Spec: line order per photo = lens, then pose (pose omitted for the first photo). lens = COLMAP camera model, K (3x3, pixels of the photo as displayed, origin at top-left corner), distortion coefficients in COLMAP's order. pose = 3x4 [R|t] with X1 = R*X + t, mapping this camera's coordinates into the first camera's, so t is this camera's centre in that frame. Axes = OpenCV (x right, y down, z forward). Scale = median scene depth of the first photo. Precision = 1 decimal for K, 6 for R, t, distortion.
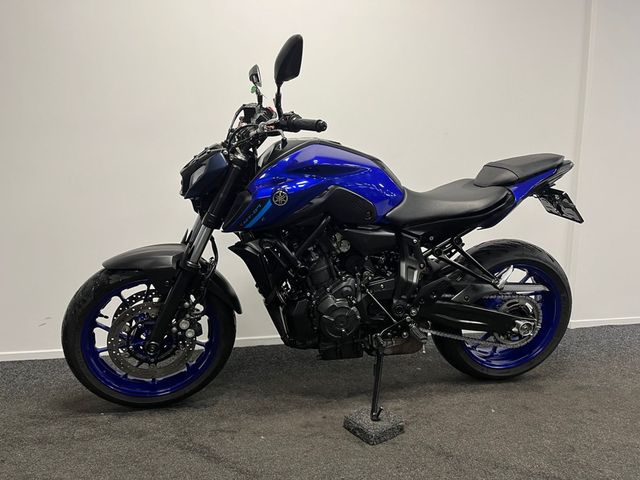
lens RADIAL K [[479.4, 0, 319.2], [0, 479.4, 235.2], [0, 0, 1]] dist [0.077326, -0.098004]
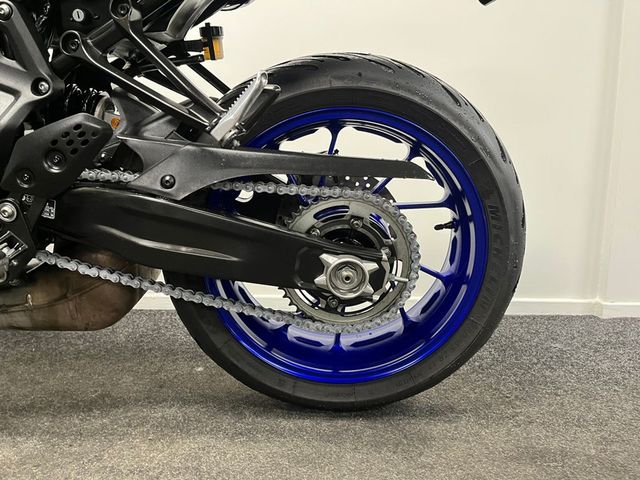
lens RADIAL K [[479.4, 0, 319.2], [0, 479.4, 235.2], [0, 0, 1]] dist [0.077326, -0.098004]
pose [[0.980621, 0.033010, -0.193112, 0.503550], [-0.031314, 0.999440, 0.011829, 0.168127], [0.193394, -0.005553, 0.981105, 0.692096]]
